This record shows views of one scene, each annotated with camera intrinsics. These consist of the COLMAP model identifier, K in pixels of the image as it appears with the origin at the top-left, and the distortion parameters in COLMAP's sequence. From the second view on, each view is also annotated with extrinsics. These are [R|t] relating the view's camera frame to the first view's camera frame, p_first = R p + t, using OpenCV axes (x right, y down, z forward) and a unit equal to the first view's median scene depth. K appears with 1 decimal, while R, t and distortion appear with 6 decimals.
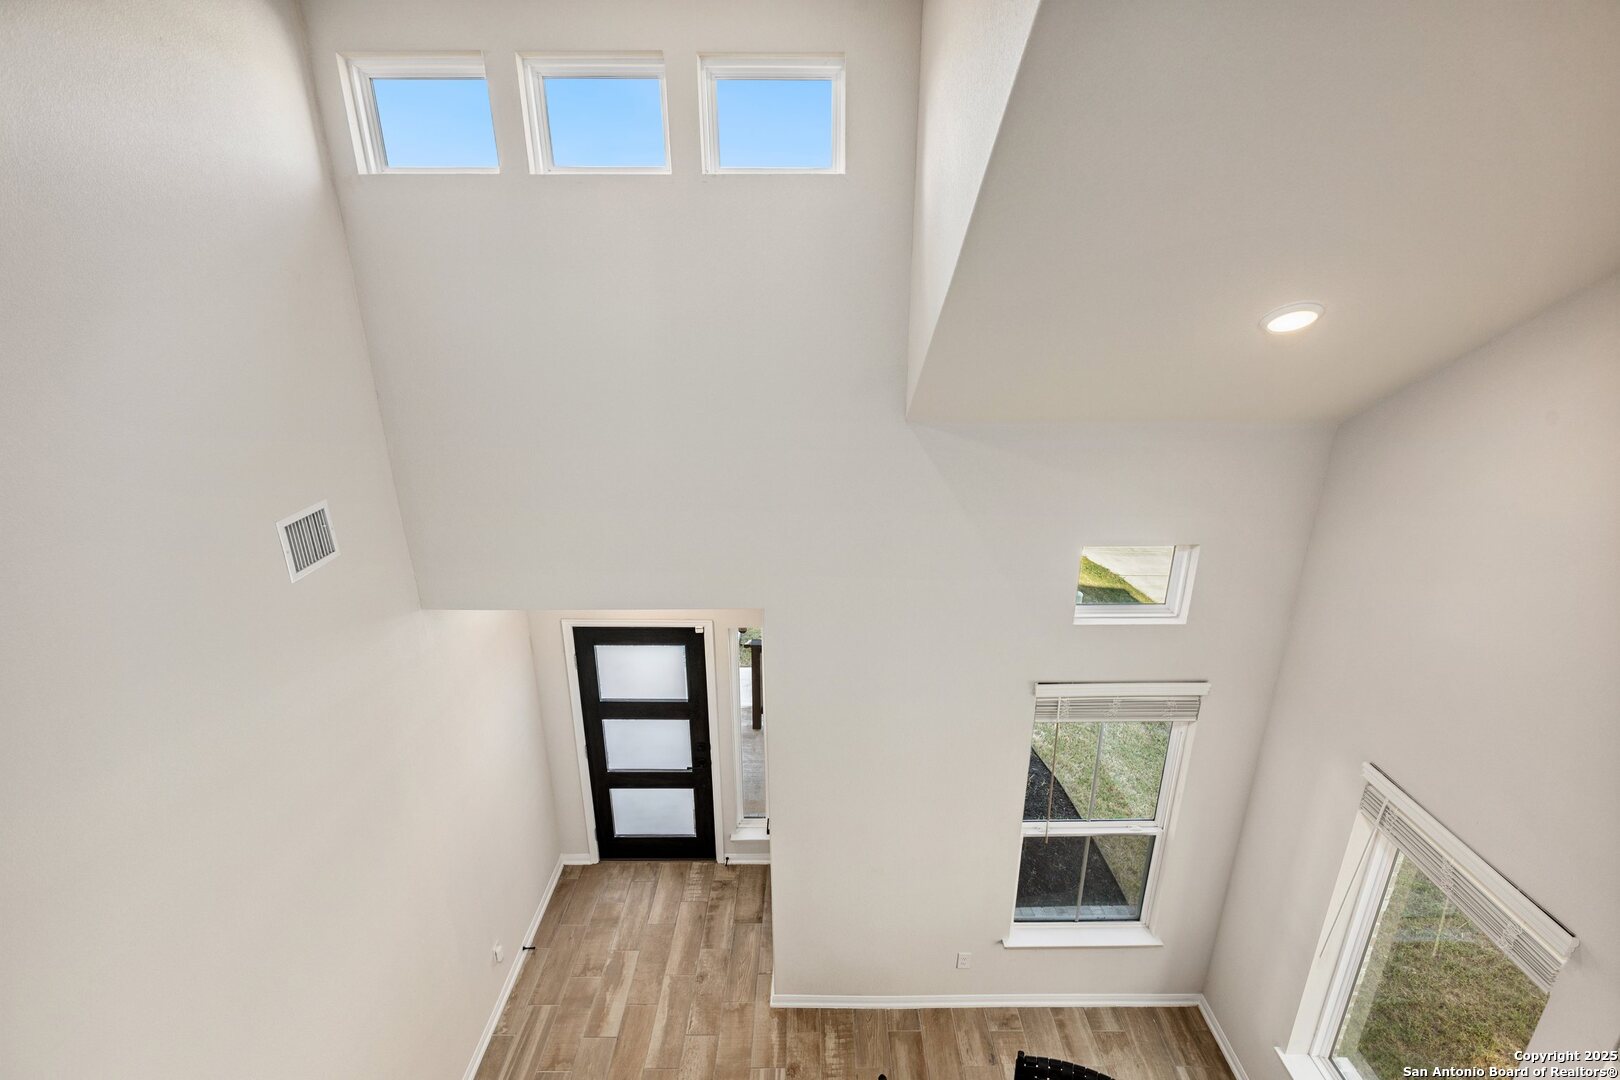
lens RADIAL K [[738.7, 0, 804.2], [0, 738.7, 539.7], [0, 0, 1]] dist [-0.000436, 0.000035]
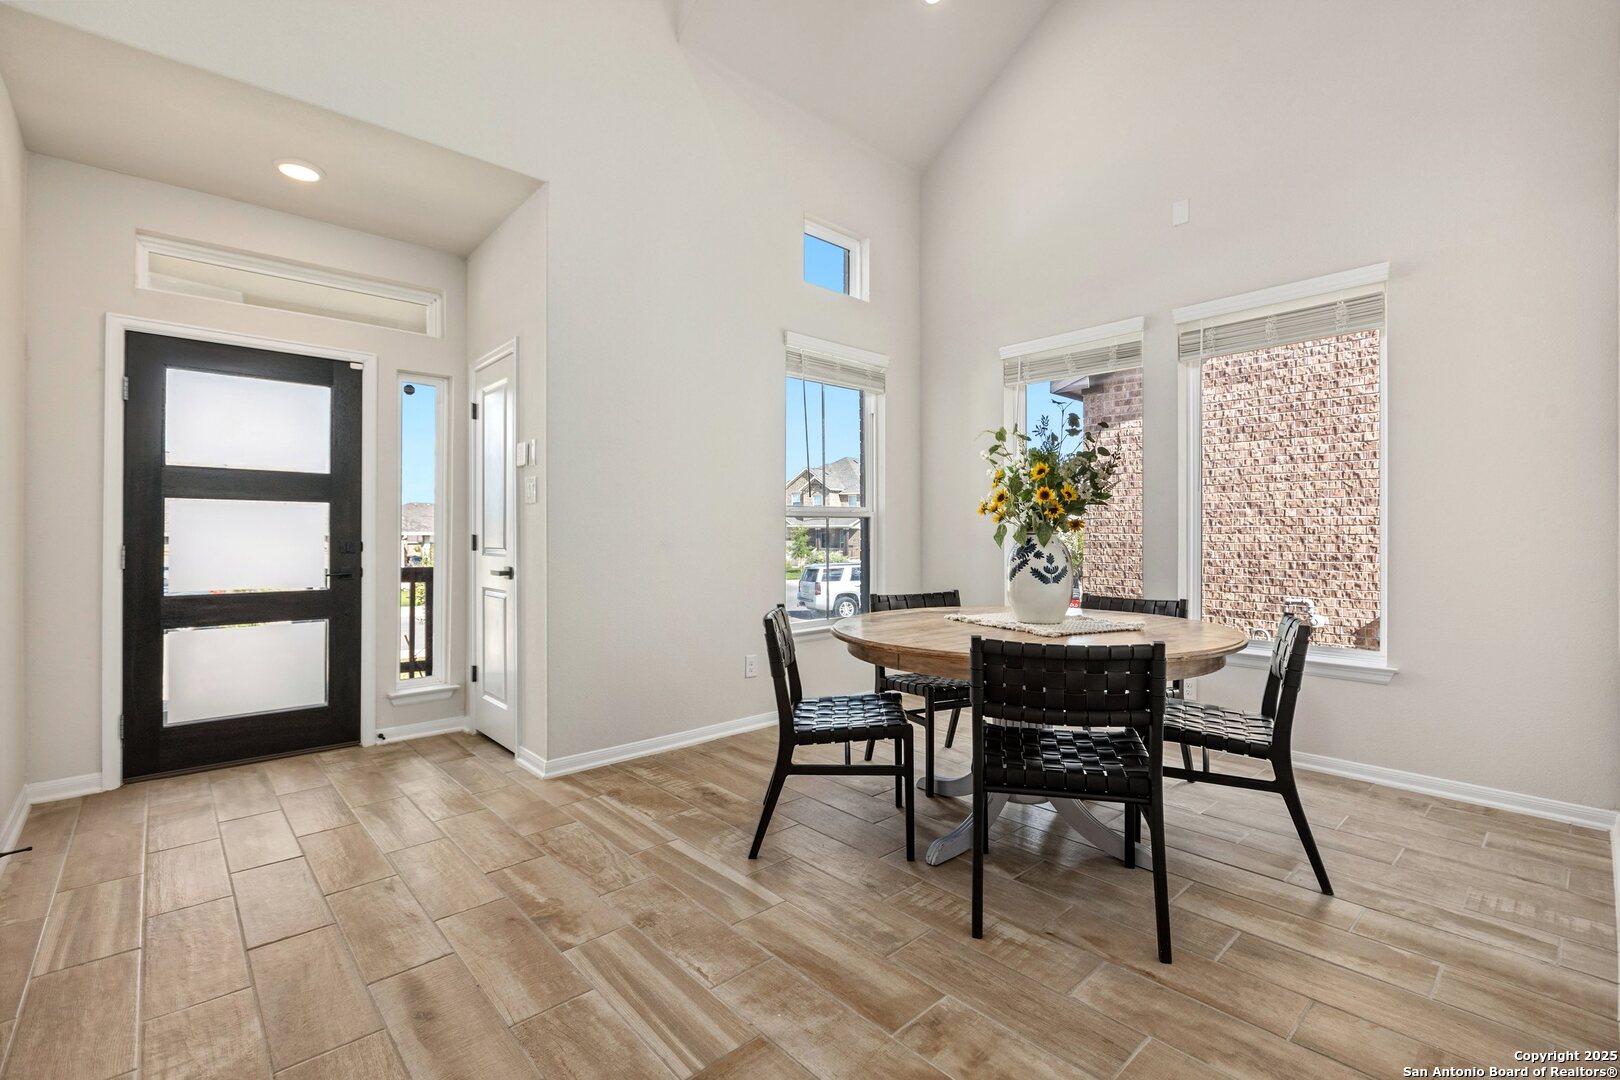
lens RADIAL K [[719.0, 0, 820.1], [0, 719.0, 542.3], [0, 0, 1]] dist [-0.002097, -0.000068]
pose [[0.729209, 0.006151, 0.684263, -0.286453], [0.227806, 0.940739, -0.251226, 0.565428], [-0.645258, 0.339076, 0.684594, 0.229469]]
